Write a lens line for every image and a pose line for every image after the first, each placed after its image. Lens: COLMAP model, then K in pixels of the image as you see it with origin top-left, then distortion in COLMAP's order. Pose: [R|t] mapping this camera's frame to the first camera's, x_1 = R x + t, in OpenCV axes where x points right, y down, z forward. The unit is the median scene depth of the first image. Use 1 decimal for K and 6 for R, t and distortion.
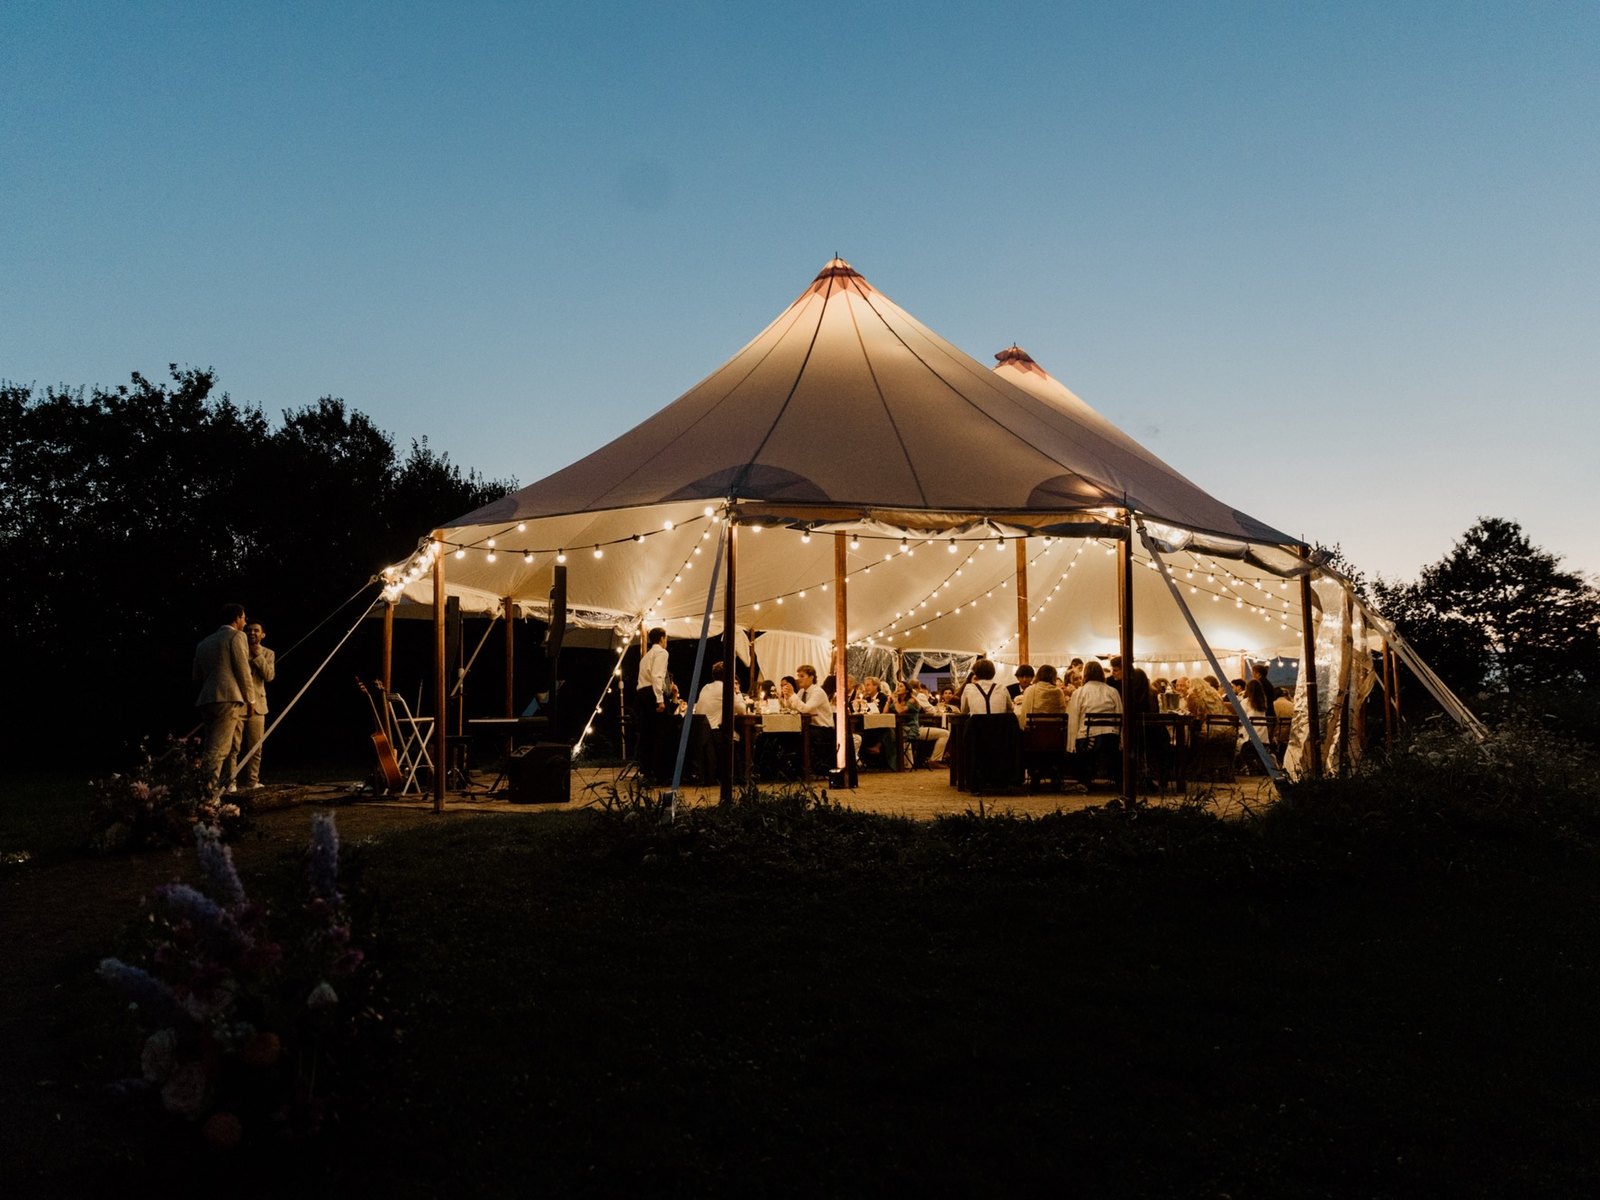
lens RADIAL K [[1109.7, 0, 799.5], [0, 1109.7, 595.2], [0, 0, 1]] dist [0.007307, 0.005116]
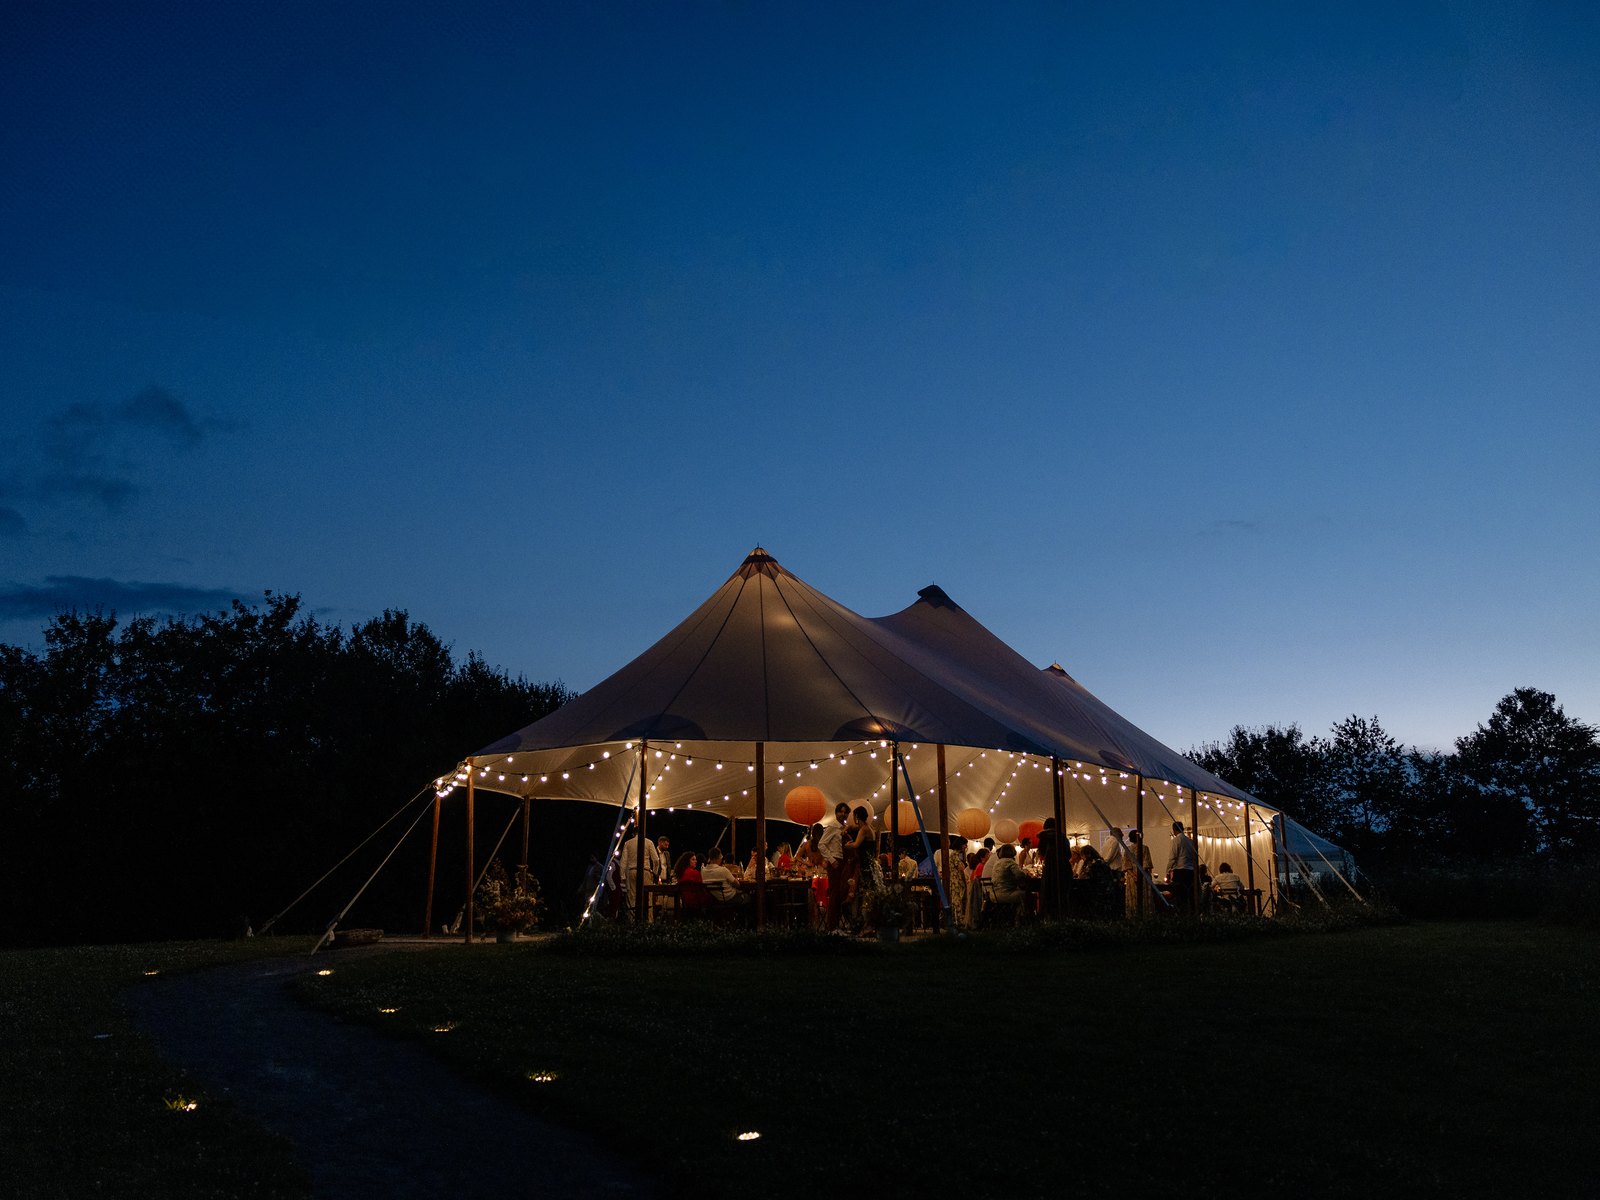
lens RADIAL K [[1224.5, 0, 797.0], [0, 1224.5, 599.1], [0, 0, 1]] dist [-0.003110, 0.007250]
pose [[0.996969, -0.026710, -0.073066, 0.077055], [0.016415, 0.990292, -0.138028, -0.010540], [0.076044, 0.136410, 0.987730, -0.201483]]
